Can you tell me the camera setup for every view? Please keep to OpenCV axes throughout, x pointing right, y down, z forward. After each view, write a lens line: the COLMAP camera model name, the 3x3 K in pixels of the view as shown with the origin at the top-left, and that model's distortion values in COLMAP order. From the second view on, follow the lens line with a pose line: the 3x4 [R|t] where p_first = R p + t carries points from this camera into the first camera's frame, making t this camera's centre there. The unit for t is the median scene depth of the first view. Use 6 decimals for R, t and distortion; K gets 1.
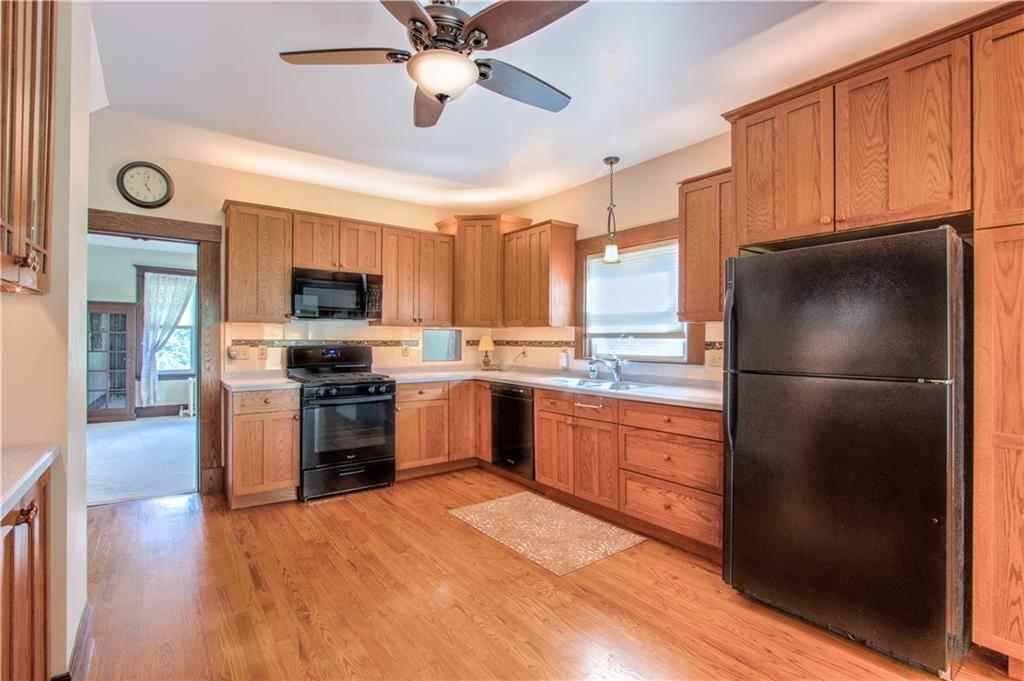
lens RADIAL K [[474.2, 0, 512.0], [0, 474.2, 340.5], [0, 0, 1]] dist [-0.001617, -0.000078]
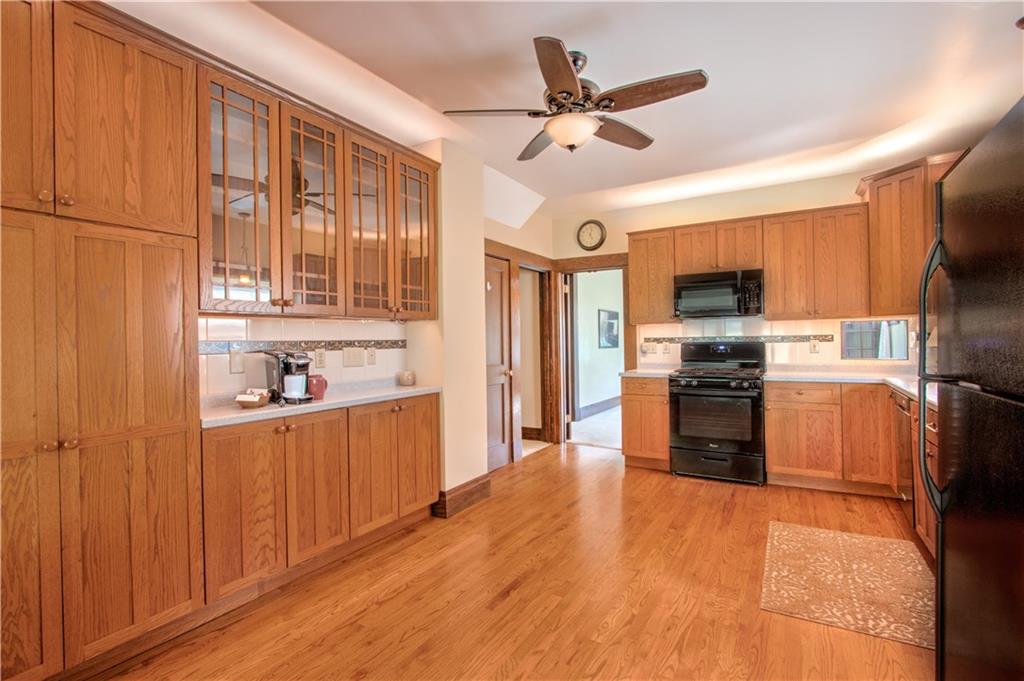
lens RADIAL K [[474.2, 0, 512.0], [0, 474.2, 340.5], [0, 0, 1]] dist [-0.001617, -0.000078]
pose [[0.392488, -0.009598, -0.919707, 0.446380], [0.015994, 0.999866, -0.003609, 0.004996], [0.919618, -0.013294, 0.392589, 0.158912]]
